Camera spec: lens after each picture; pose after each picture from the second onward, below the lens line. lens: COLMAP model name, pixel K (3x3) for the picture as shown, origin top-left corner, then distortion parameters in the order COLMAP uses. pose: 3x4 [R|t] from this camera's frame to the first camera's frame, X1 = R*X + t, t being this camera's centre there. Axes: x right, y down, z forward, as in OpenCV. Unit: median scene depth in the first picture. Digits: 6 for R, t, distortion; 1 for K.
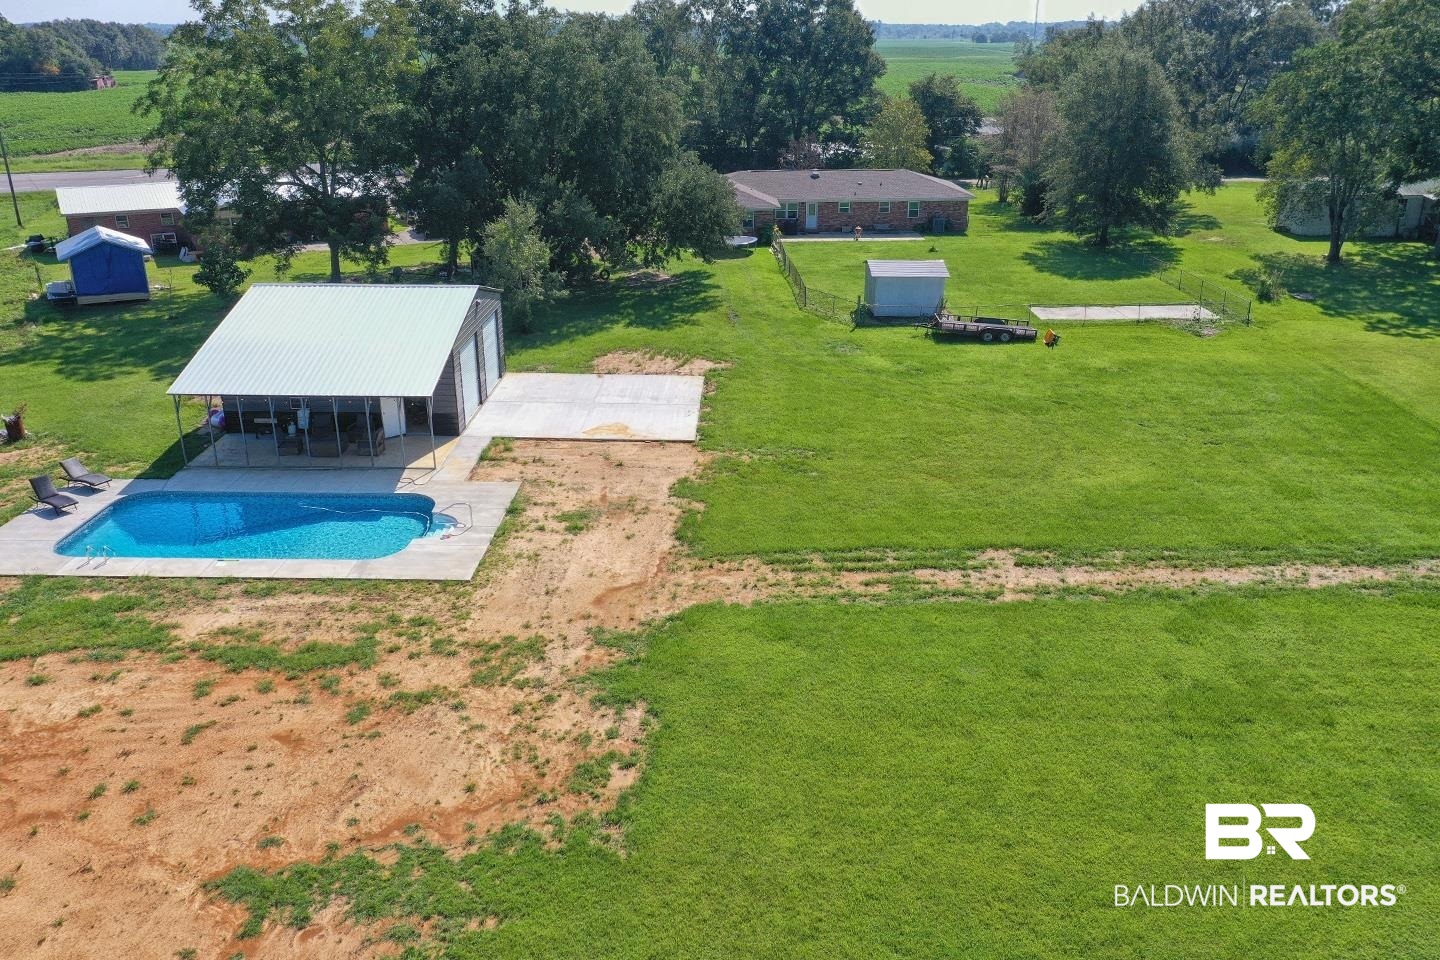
lens RADIAL K [[1121.0, 0, 717.2], [0, 1121.0, 504.2], [0, 0, 1]] dist [0.014943, 0.007109]
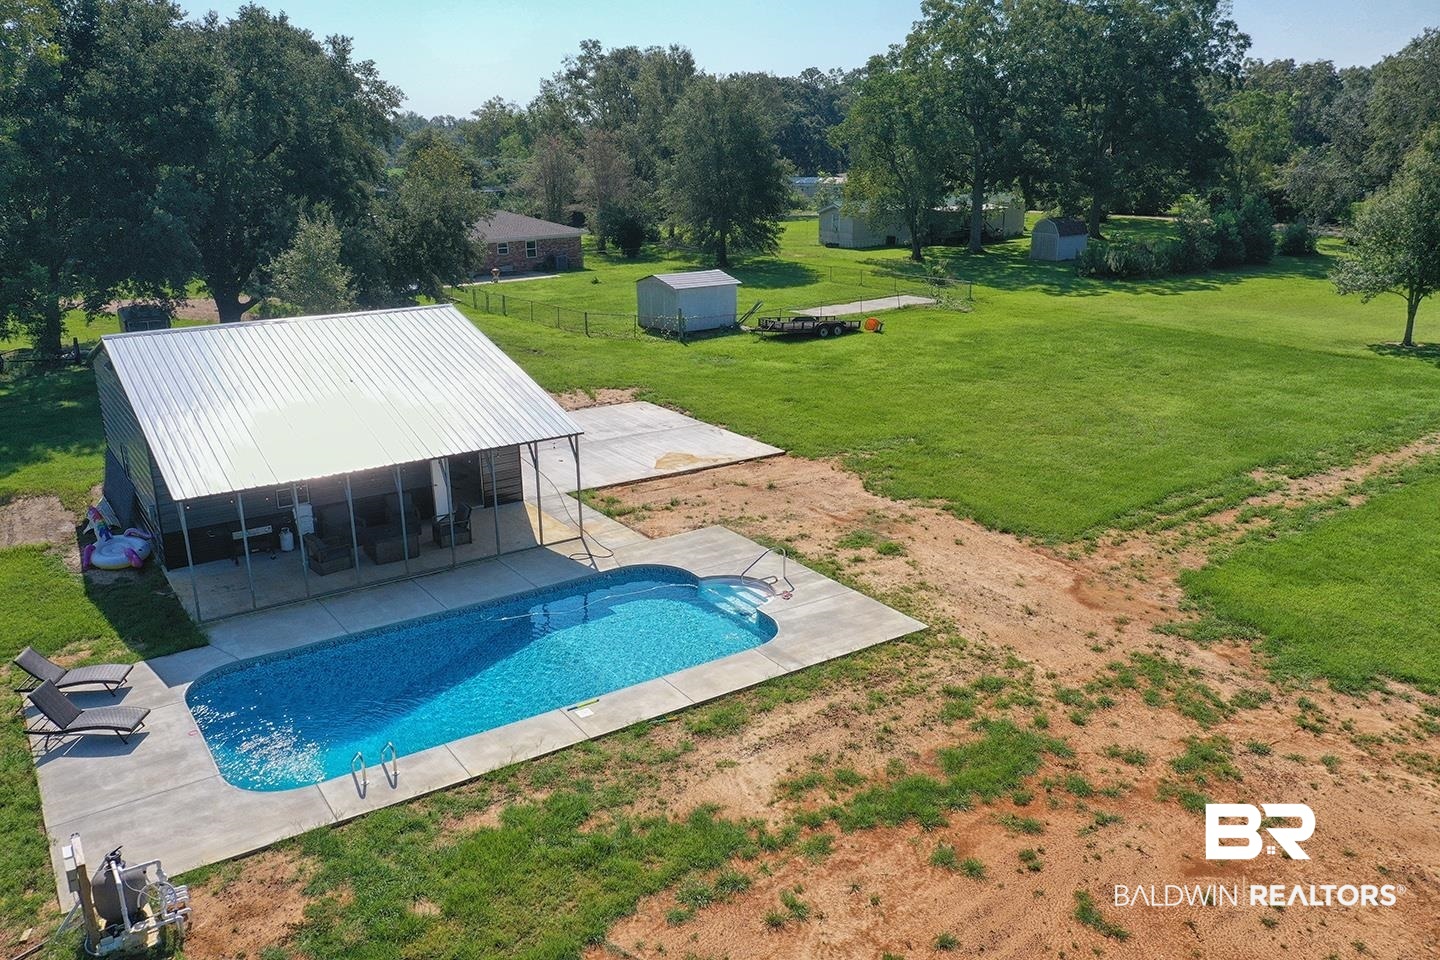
lens RADIAL K [[1121.0, 0, 717.2], [0, 1121.0, 504.2], [0, 0, 1]] dist [0.014943, 0.007109]
pose [[0.821380, -0.192196, 0.537024, -0.670182], [0.233485, 0.972317, -0.009133, -0.031124], [-0.520403, 0.132889, 0.843517, 0.445344]]
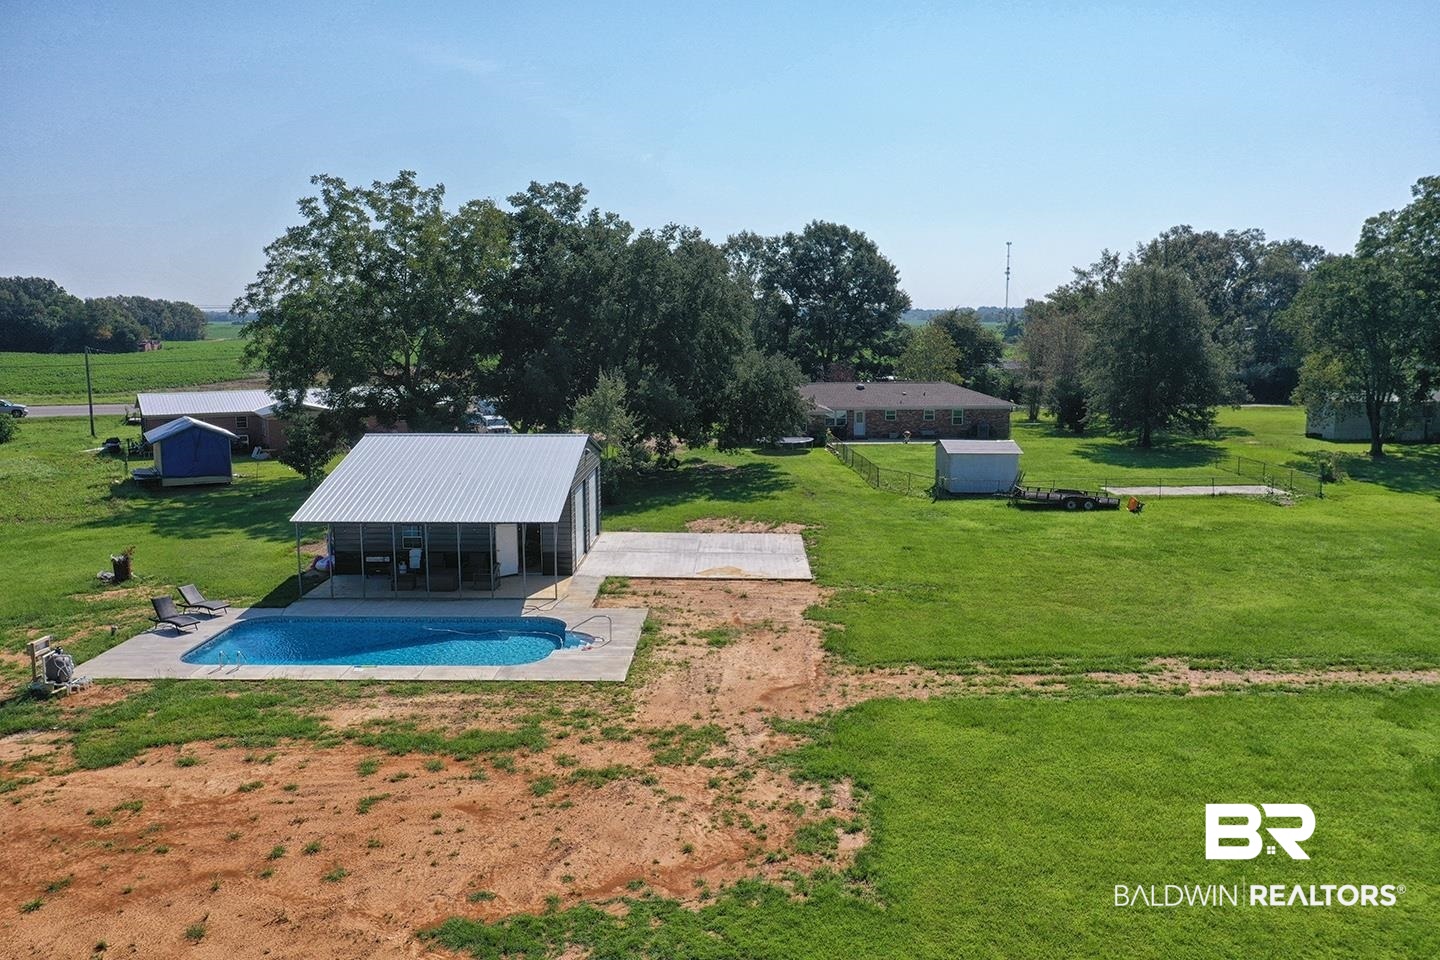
lens RADIAL K [[1114.4, 0, 720.8], [0, 1114.4, 515.1], [0, 0, 1]] dist [0.010365, 0.003129]
pose [[0.999969, -0.005345, 0.005699, -0.138379], [0.006451, 0.976309, -0.216286, 0.129905], [-0.004408, 0.216316, 0.976313, 0.049538]]
